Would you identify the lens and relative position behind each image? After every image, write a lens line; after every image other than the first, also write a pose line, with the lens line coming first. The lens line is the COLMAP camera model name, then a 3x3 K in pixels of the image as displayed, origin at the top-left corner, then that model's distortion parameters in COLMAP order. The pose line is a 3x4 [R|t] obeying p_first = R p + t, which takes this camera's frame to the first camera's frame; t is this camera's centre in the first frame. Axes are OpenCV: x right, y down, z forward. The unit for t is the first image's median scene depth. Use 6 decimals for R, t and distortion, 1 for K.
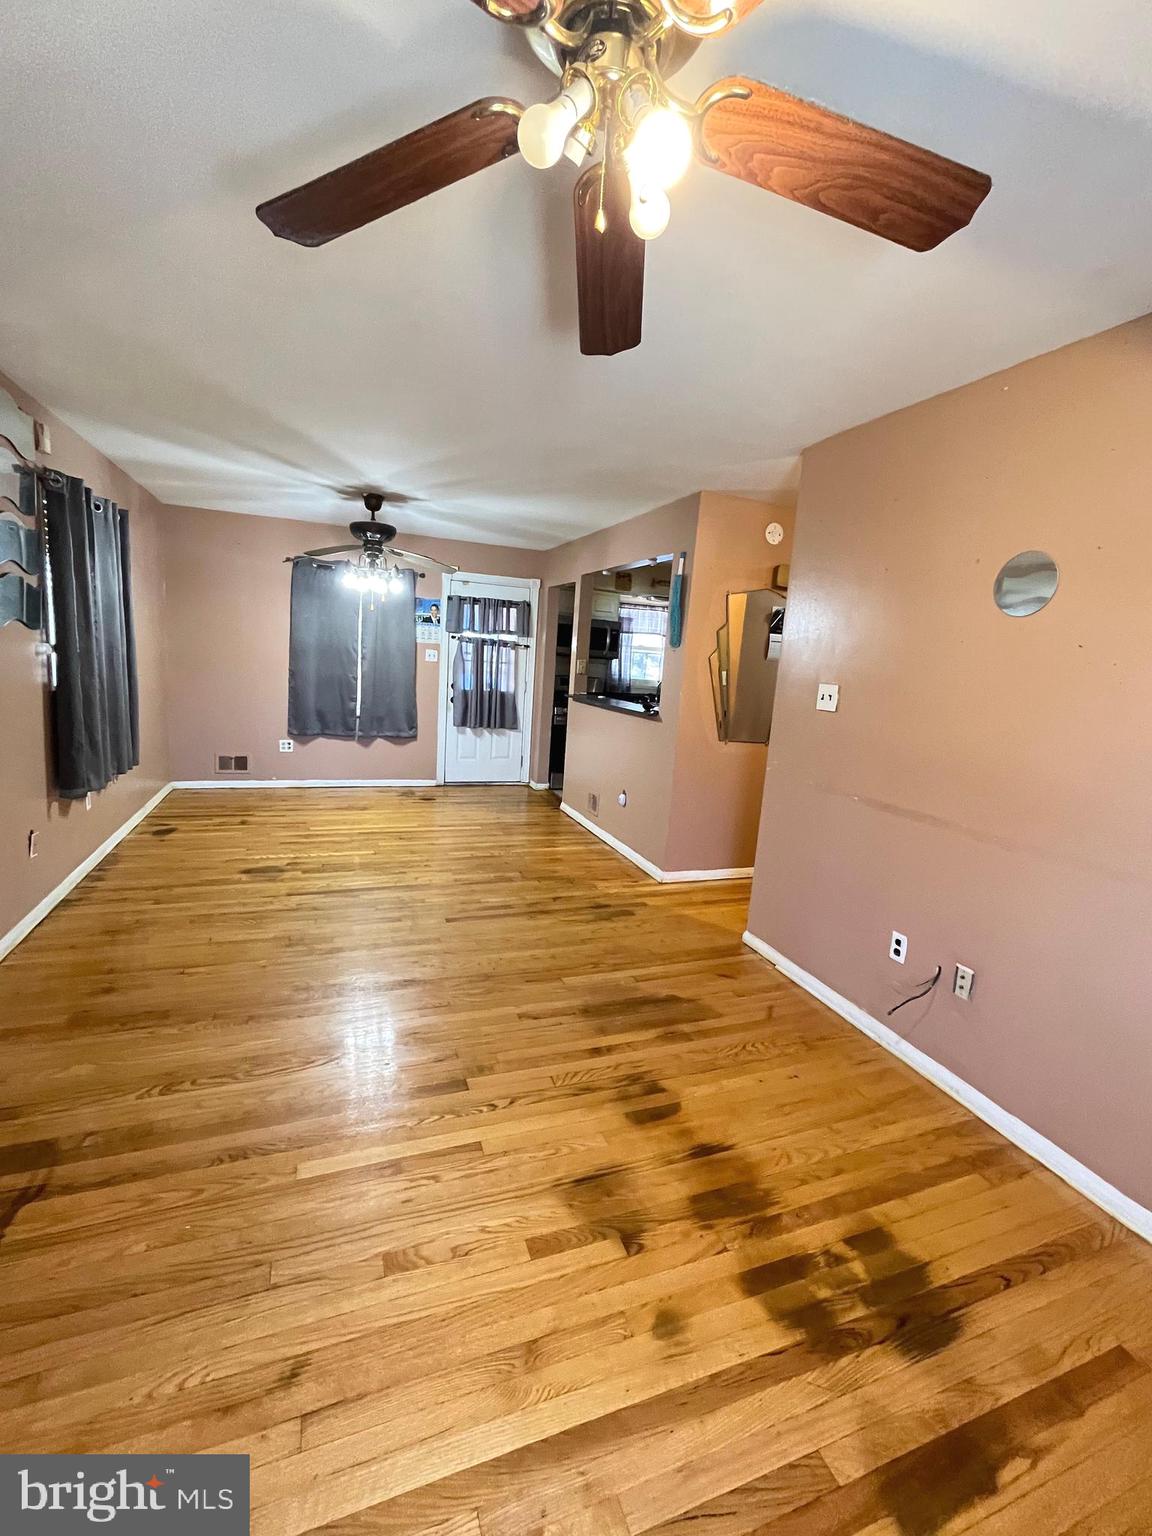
lens RADIAL K [[624.7, 0, 576.0], [0, 624.7, 768.0], [0, 0, 1]] dist [-0.000321, 0.000029]
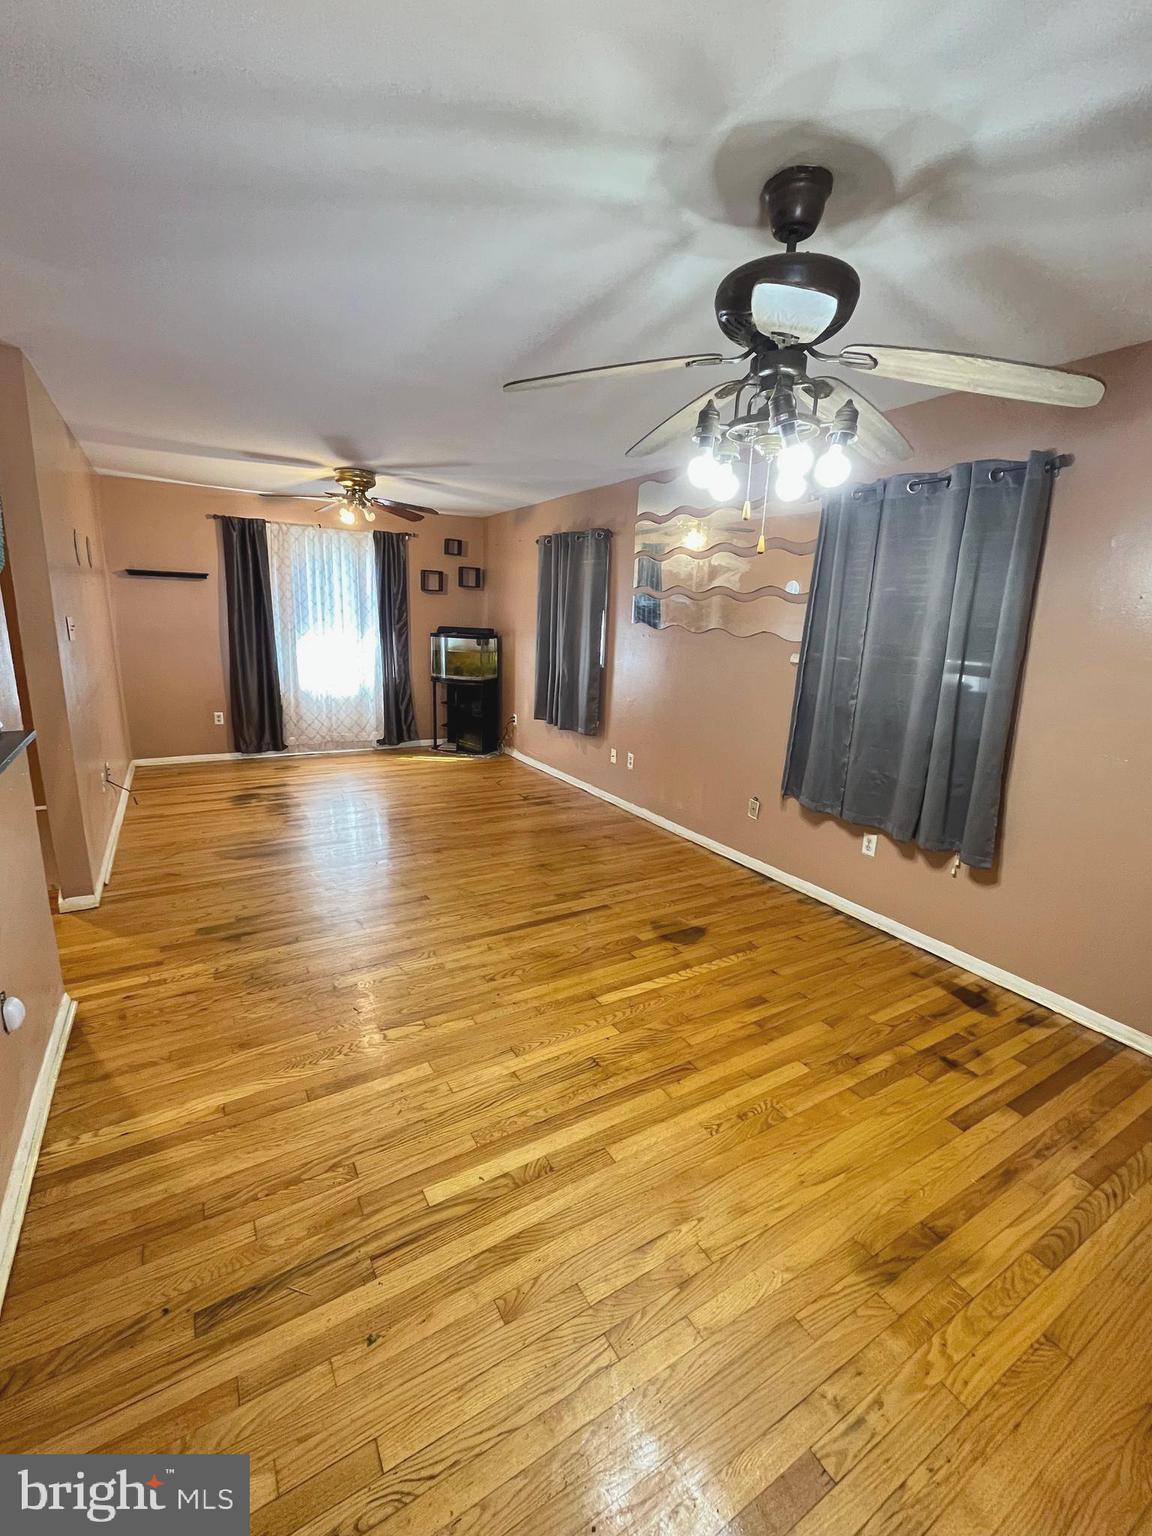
lens RADIAL K [[624.7, 0, 576.0], [0, 624.7, 768.0], [0, 0, 1]] dist [-0.000321, 0.000029]
pose [[-0.978432, -0.055793, -0.198890, -0.185376], [-0.132195, 0.908972, 0.395342, -0.298035], [0.158728, 0.413107, -0.896743, 1.490913]]
